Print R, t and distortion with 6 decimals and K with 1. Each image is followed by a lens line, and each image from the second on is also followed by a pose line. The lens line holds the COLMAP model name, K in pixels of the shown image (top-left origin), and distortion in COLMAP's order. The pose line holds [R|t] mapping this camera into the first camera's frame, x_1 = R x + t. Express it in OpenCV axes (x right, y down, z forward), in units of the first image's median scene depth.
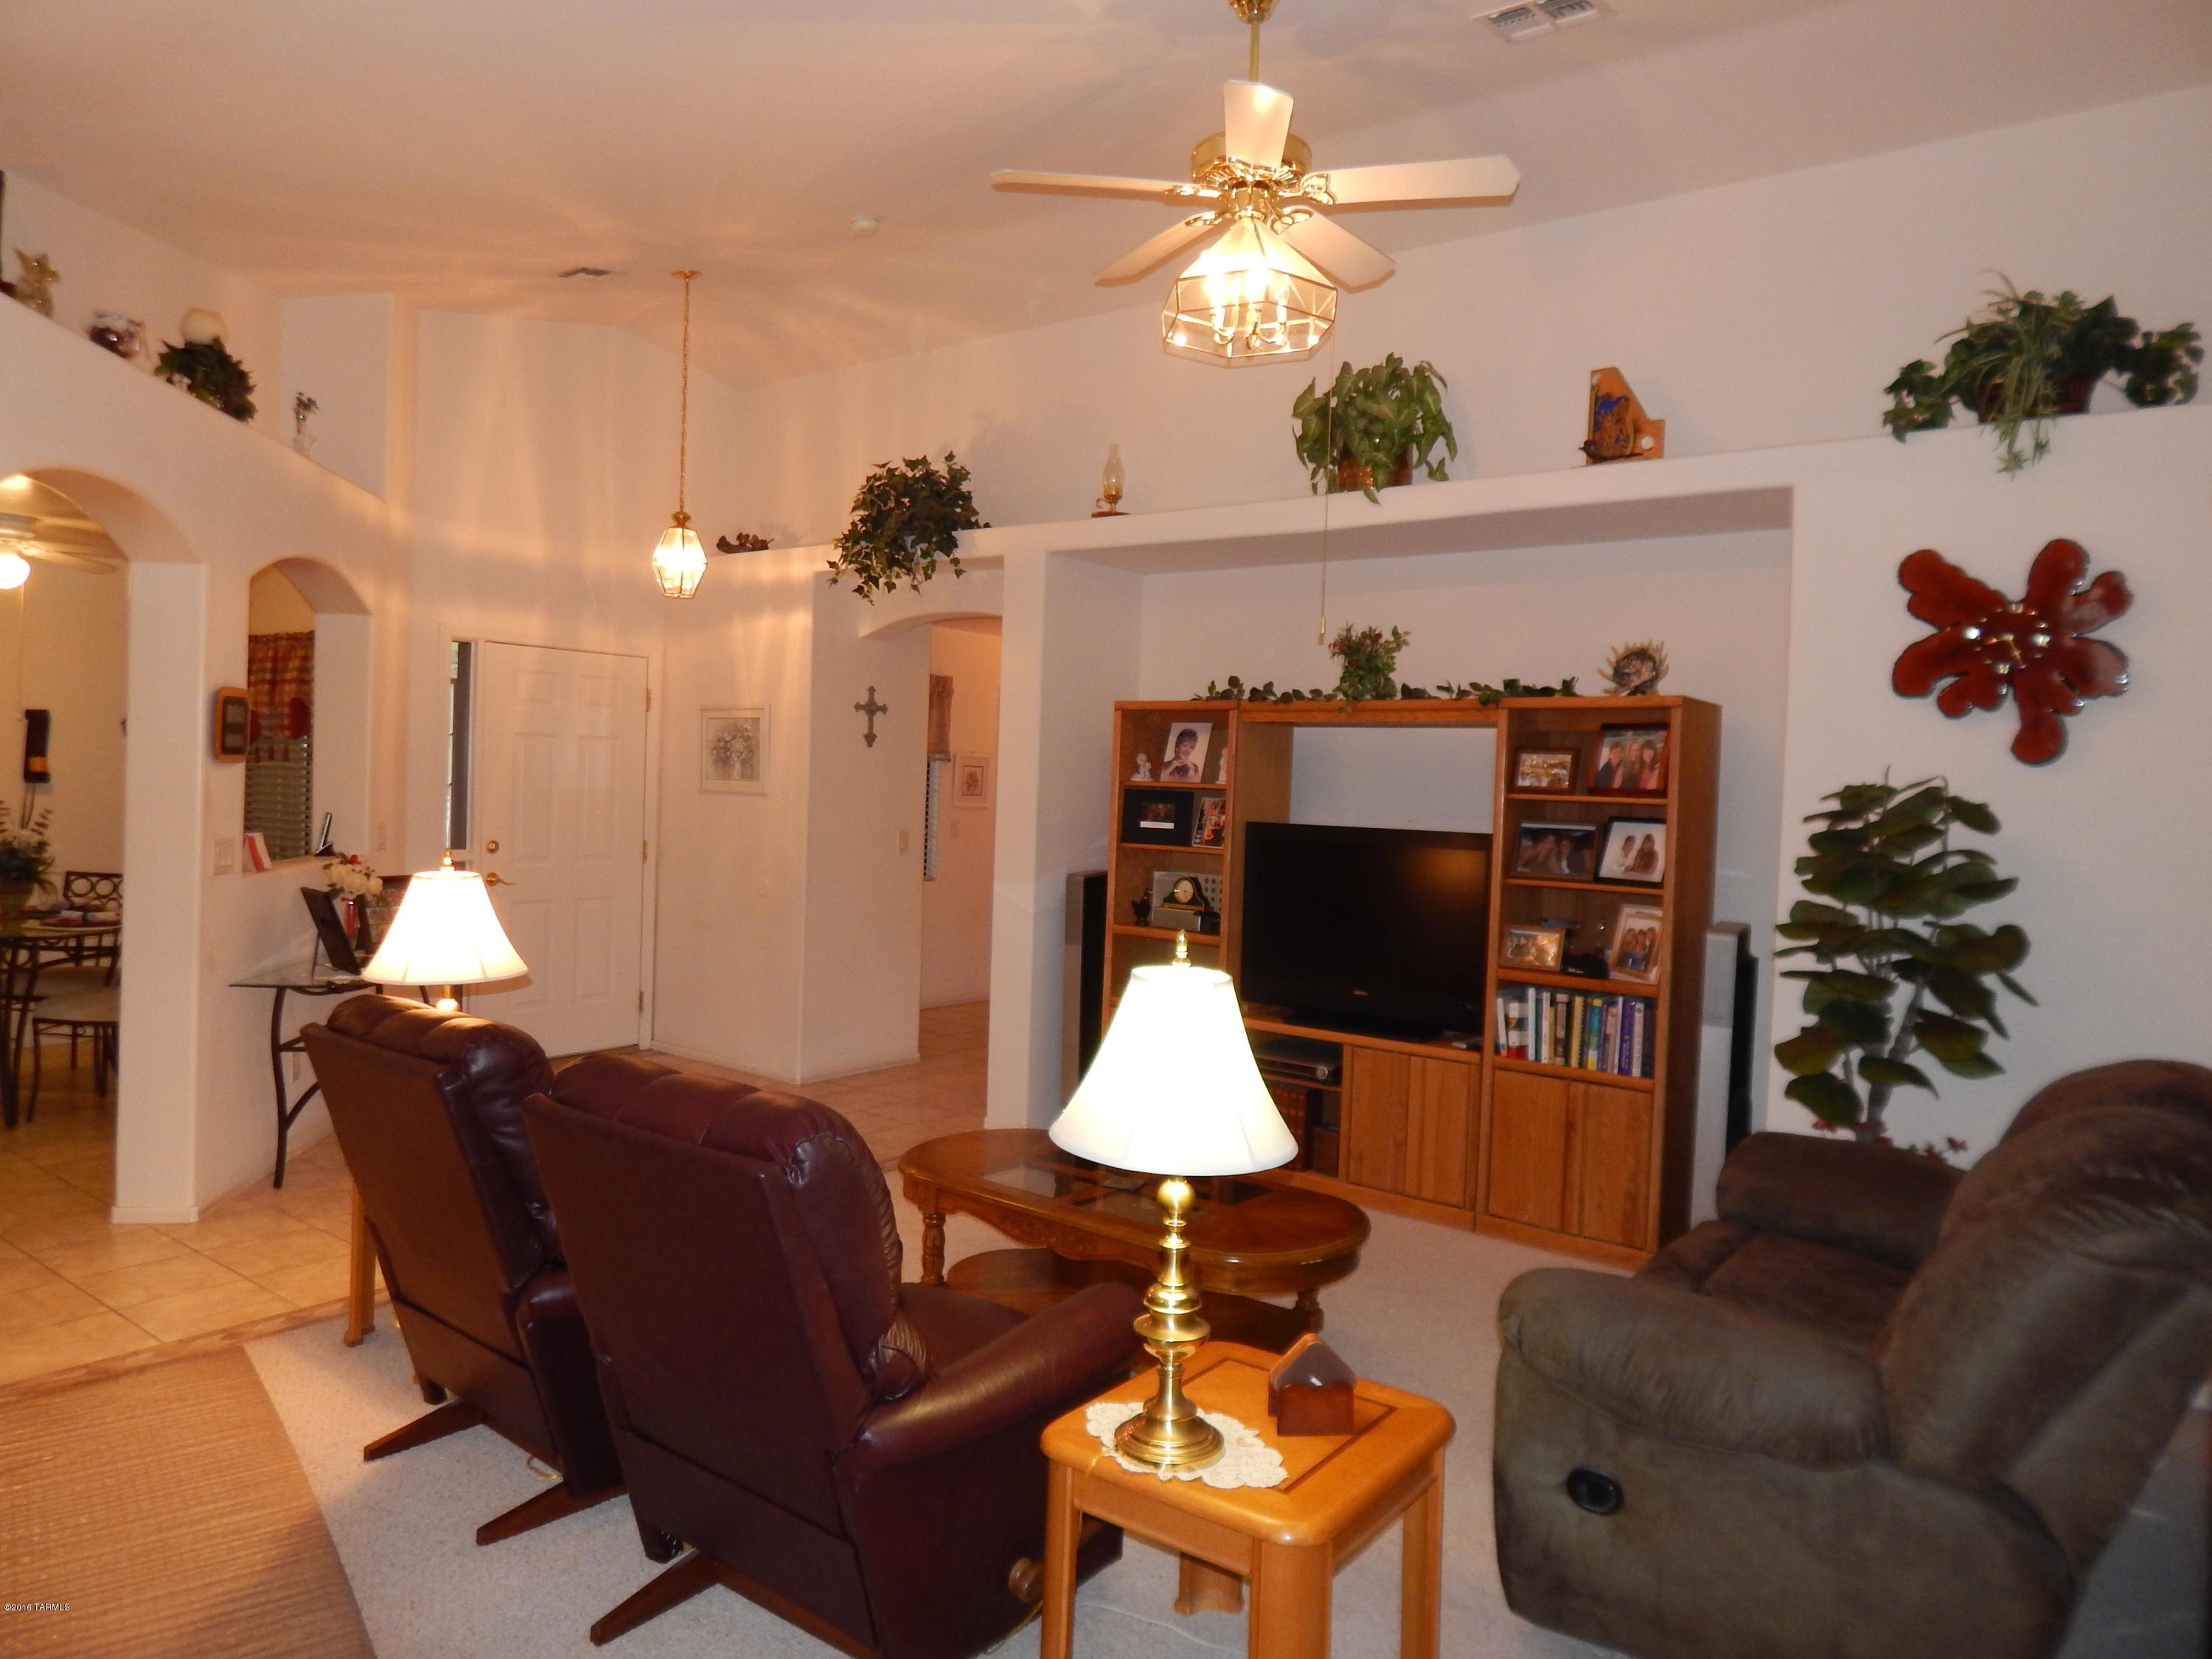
lens RADIAL K [[1452.0, 0, 1108.2], [0, 1452.0, 824.4], [0, 0, 1]] dist [0.002649, -0.010234]
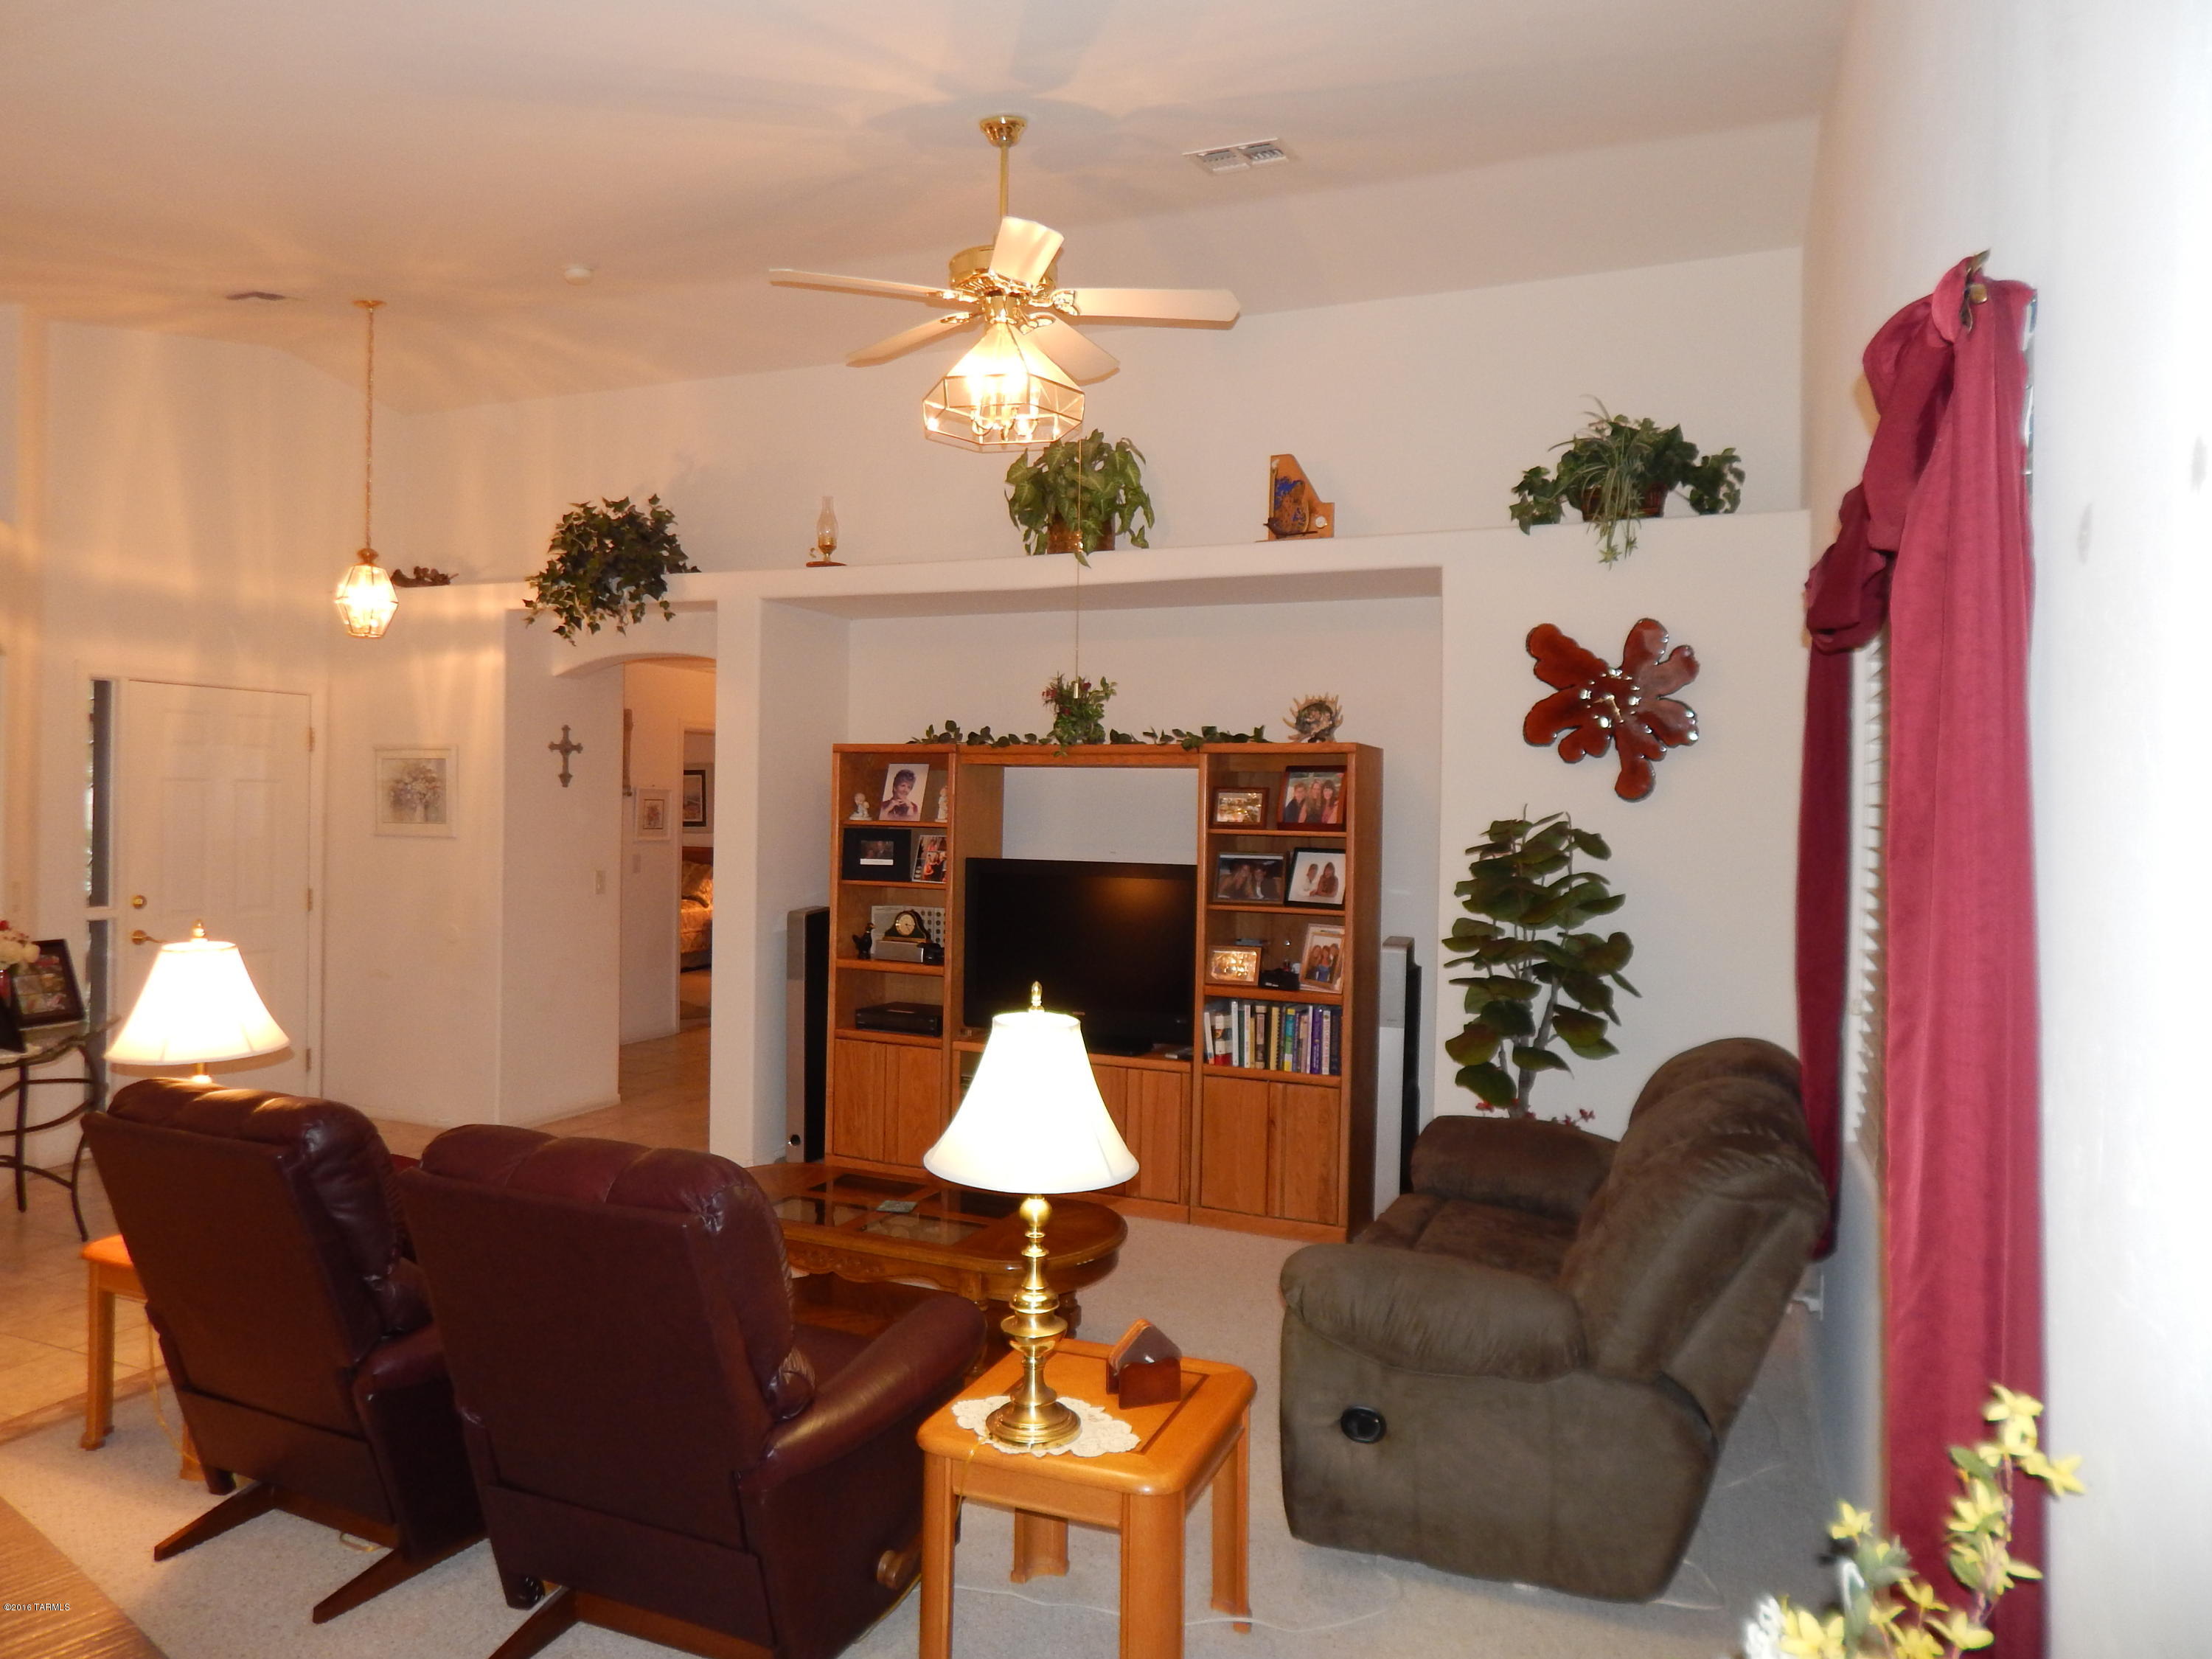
lens RADIAL K [[1452.0, 0, 1106.1], [0, 1452.0, 824.5], [0, 0, 1]] dist [0.002649, -0.010234]
pose [[0.967008, -0.021370, 0.253850, -0.104864], [0.023331, 0.999717, -0.004715, -0.025645], [-0.253677, 0.010482, 0.967232, -0.077226]]
